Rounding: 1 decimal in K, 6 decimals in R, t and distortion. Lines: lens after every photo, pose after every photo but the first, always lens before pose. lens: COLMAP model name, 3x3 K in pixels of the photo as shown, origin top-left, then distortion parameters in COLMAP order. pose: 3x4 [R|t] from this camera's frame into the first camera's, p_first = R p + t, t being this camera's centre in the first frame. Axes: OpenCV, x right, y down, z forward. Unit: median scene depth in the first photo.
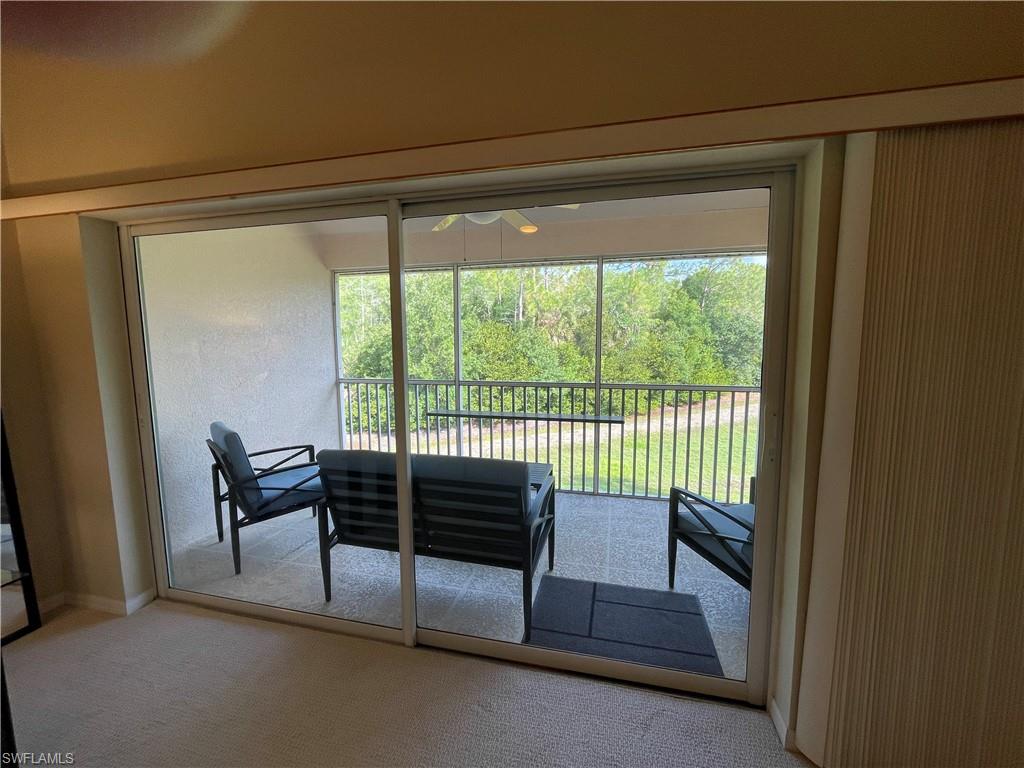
lens RADIAL K [[411.5, 0, 512.2], [0, 411.5, 382.2], [0, 0, 1]] dist [0.000367, -0.000327]
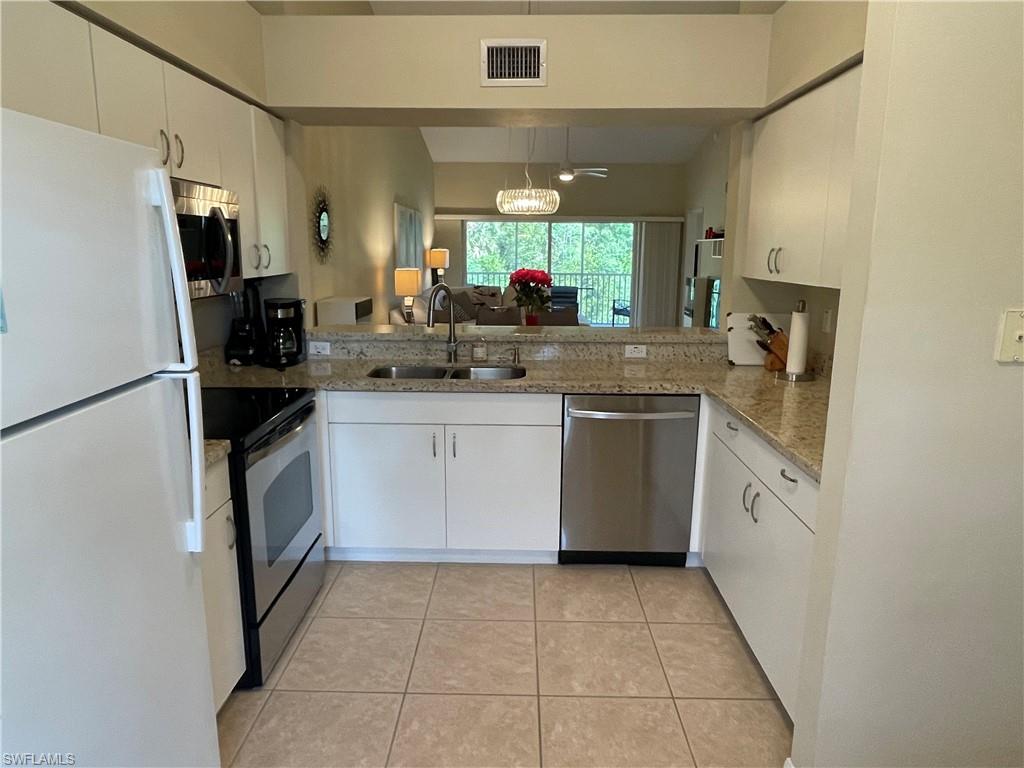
lens RADIAL K [[661.5, 0, 509.5], [0, 661.5, 381.2], [0, 0, 1]] dist [0.006430, 0.000763]
pose [[0.974234, -0.030269, 0.223500, -0.146660], [0.008993, 0.995379, 0.095605, 0.033732], [-0.225361, -0.091132, 0.970004, -0.360808]]
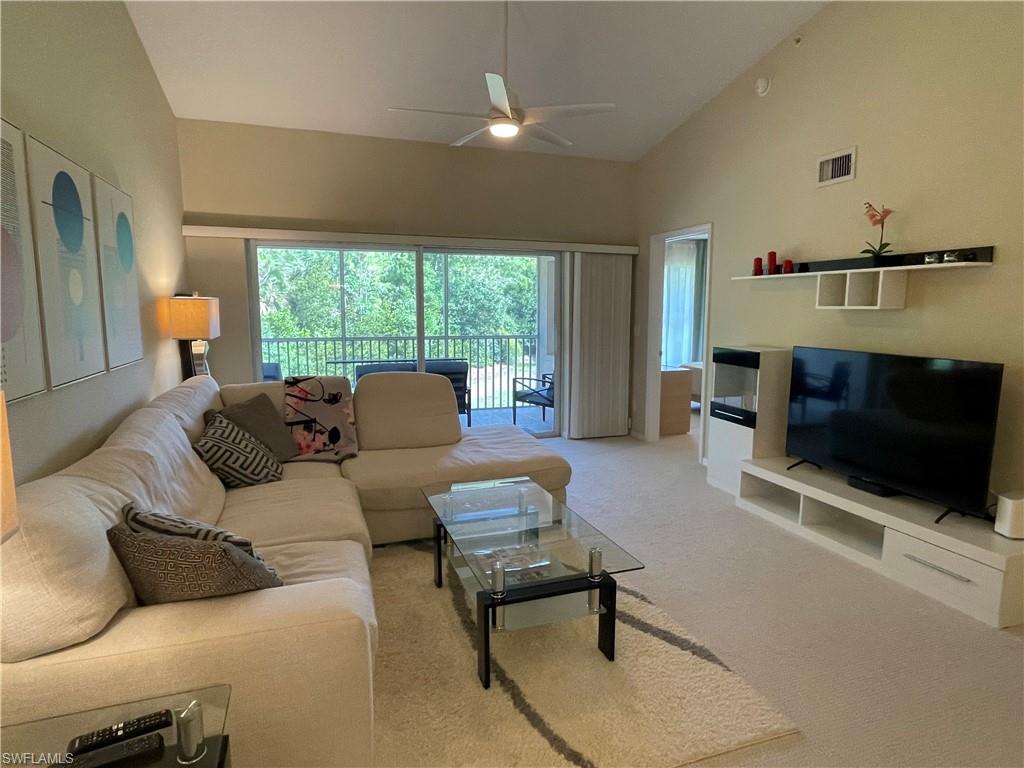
lens RADIAL K [[583.4, 0, 506.7], [0, 583.4, 384.6], [0, 0, 1]] dist [0.004267, 0.004084]
pose [[0.838534, -0.063288, 0.541161, -0.112055], [0.047921, 0.997949, 0.042454, 0.013089], [-0.542738, -0.009666, 0.839847, -0.132257]]
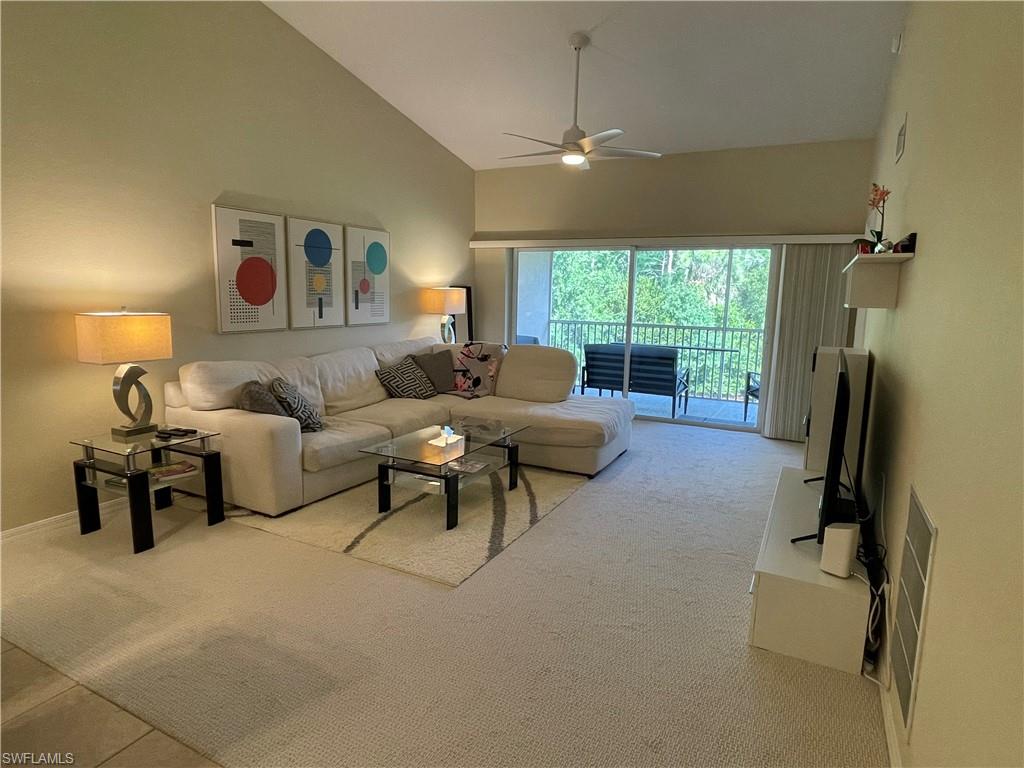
lens RADIAL K [[583.4, 0, 515.2], [0, 583.4, 381.7], [0, 0, 1]] dist [0.004267, 0.004084]
pose [[0.973845, 0.062158, -0.218548, -0.010875], [-0.051602, 0.997224, 0.053689, 0.017298], [0.221278, -0.041007, 0.974348, -0.192935]]
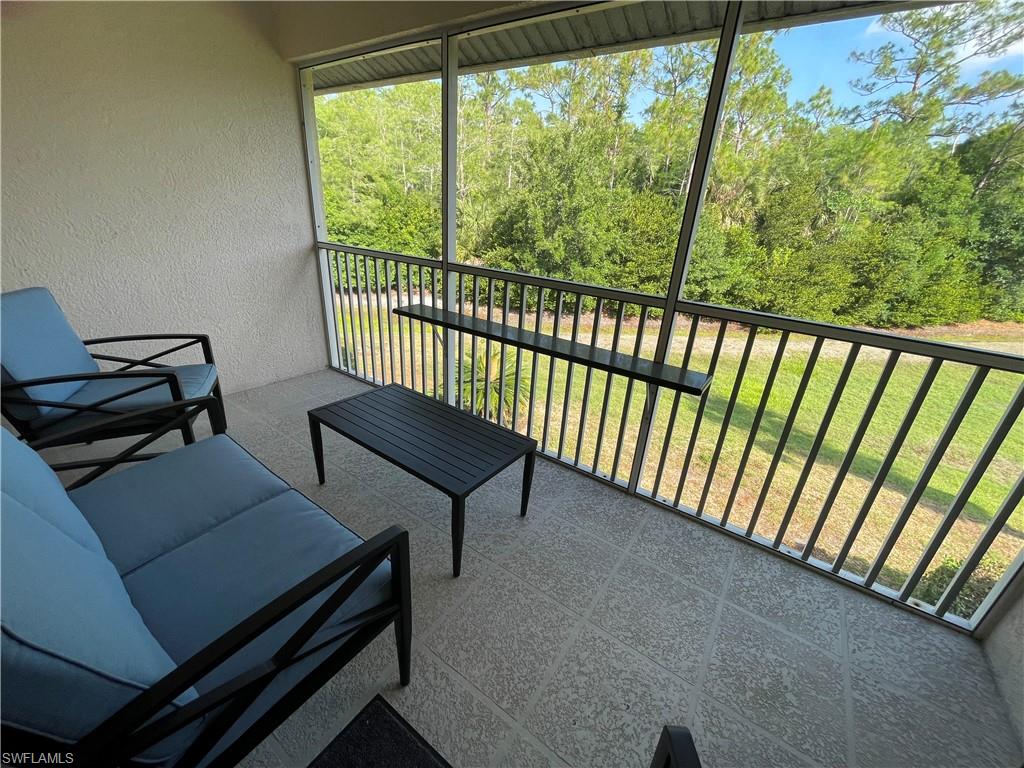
lens RADIAL K [[411.5, 0, 518.3], [0, 411.5, 382.5], [0, 0, 1]] dist [0.000367, -0.000327]
pose [[0.933702, 0.195851, -0.299739, 0.027338], [-0.103028, 0.948692, 0.298946, -0.004137], [0.342909, -0.248245, 0.905974, 0.063894]]
